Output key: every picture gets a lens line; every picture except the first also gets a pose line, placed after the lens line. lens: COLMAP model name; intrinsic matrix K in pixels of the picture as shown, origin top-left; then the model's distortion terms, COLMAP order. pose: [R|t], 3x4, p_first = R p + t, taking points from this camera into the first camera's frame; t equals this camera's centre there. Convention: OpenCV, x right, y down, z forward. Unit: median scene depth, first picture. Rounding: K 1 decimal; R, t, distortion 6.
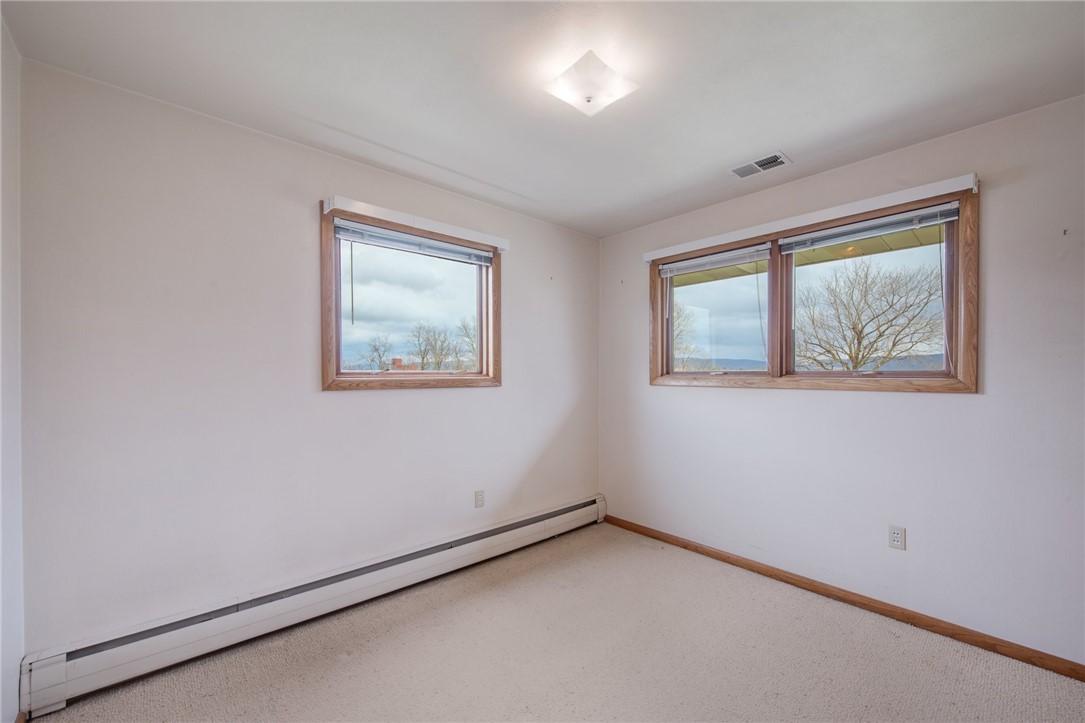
lens RADIAL K [[441.5, 0, 544.5], [0, 441.5, 383.9], [0, 0, 1]] dist [-0.018330, -0.000783]
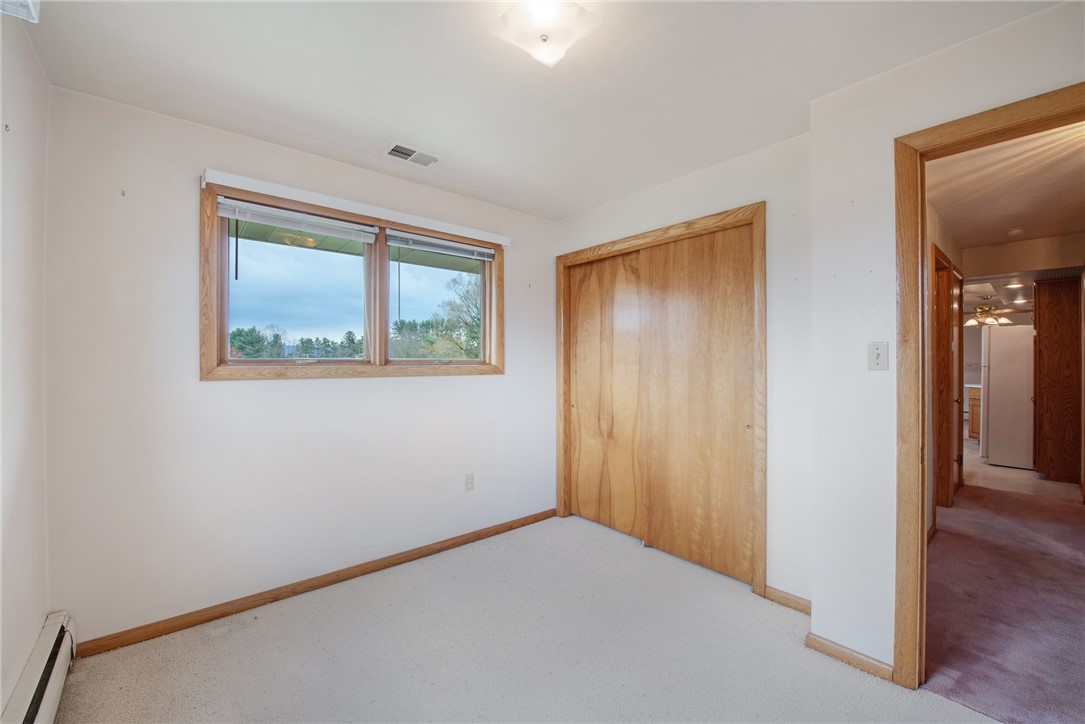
lens RADIAL K [[438.9, 0, 541.6], [0, 438.9, 364.4], [0, 0, 1]] dist [-0.016388, -0.000194]
pose [[-0.003137, -0.005626, 0.999979, -0.470217], [0.024207, 0.999691, 0.005701, -0.014022], [-0.999702, 0.024225, -0.003000, 0.646691]]
